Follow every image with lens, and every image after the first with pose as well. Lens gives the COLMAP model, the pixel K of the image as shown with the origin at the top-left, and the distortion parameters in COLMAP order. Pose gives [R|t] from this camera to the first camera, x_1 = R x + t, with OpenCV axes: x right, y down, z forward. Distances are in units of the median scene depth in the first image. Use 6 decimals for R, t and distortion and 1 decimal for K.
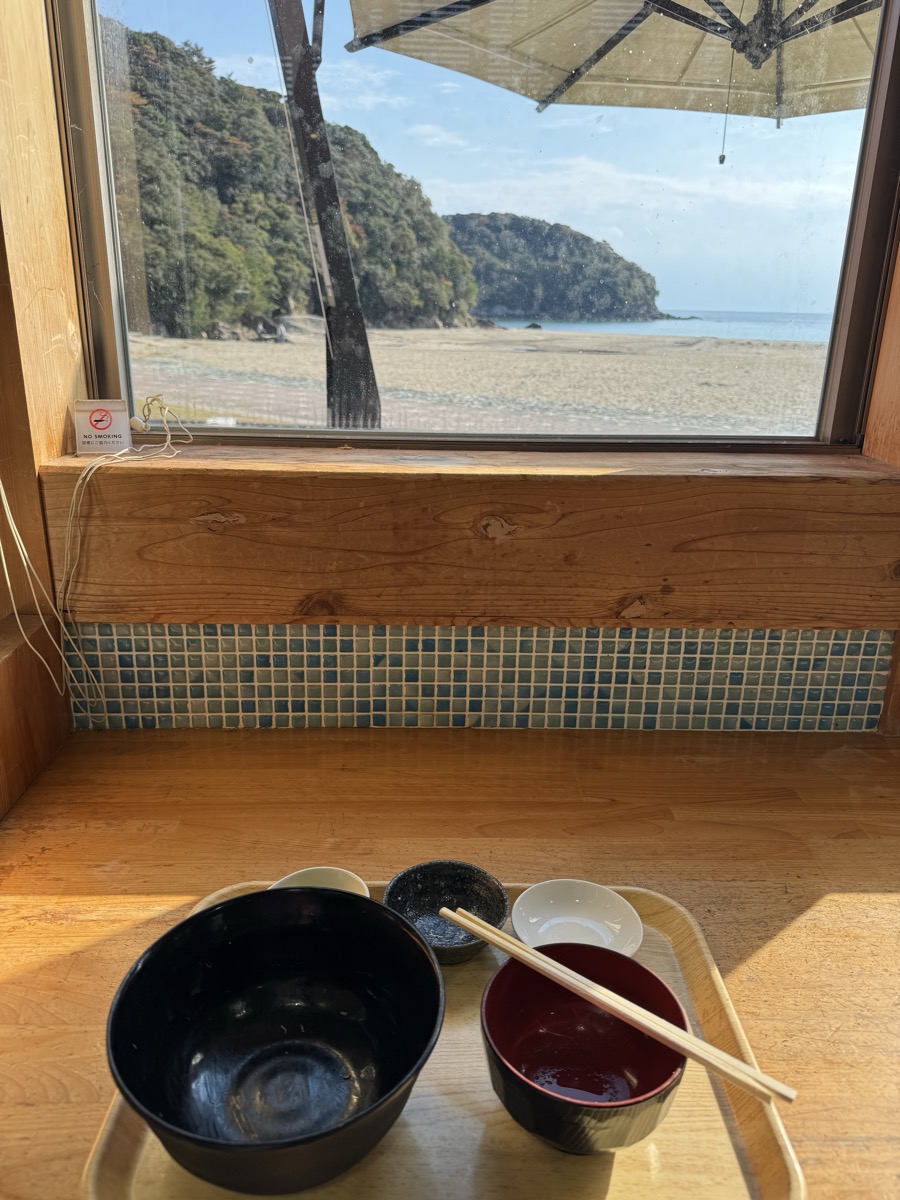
lens RADIAL K [[879.3, 0, 446.2], [0, 879.3, 600.2], [0, 0, 1]] dist [0.011711, 0.001966]
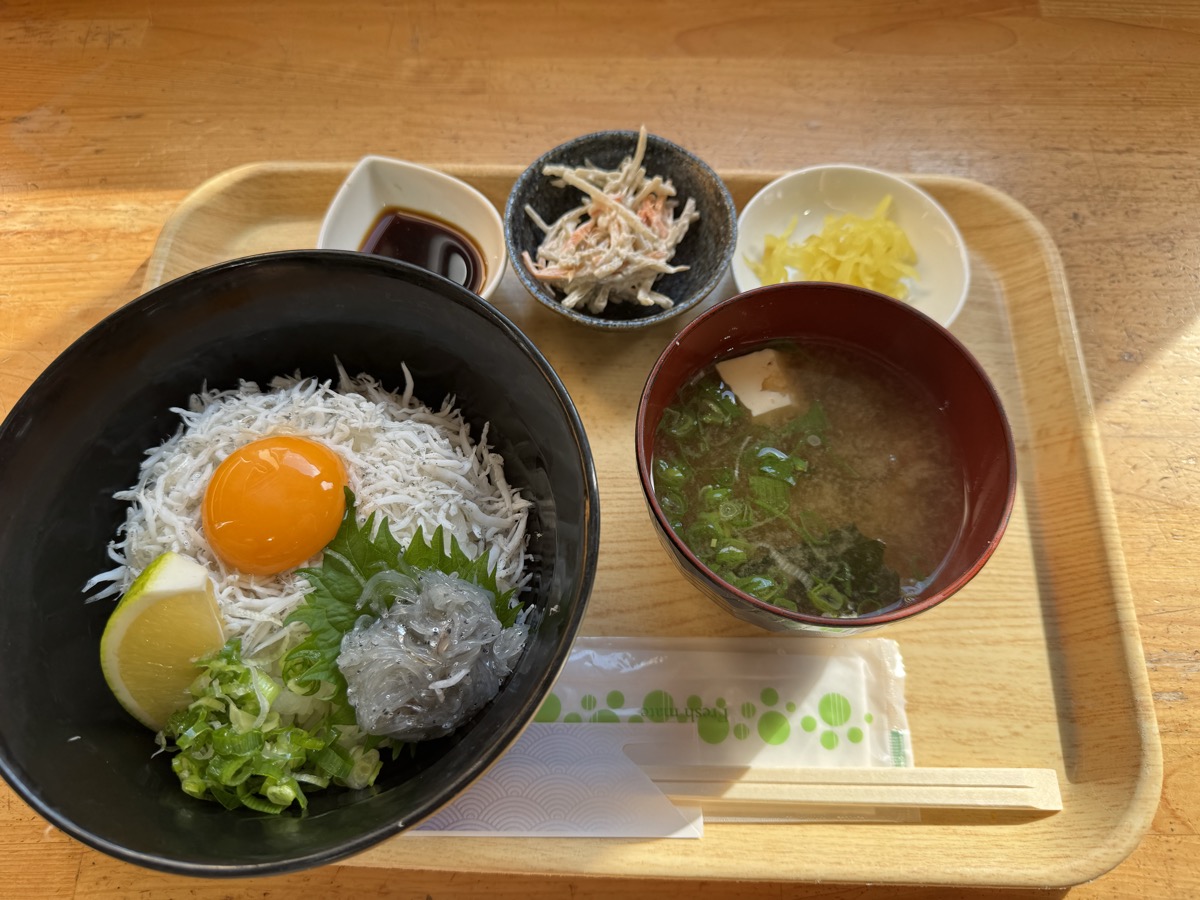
lens RADIAL K [[792.1, 0, 605.6], [0, 792.1, 484.5], [0, 0, 1]] dist [-0.013378, -0.005212]
pose [[0.998713, 0.026653, -0.043142, 0.021558], [0.015704, 0.646382, 0.762853, 0.070766], [0.048218, -0.762549, 0.645131, 0.509152]]
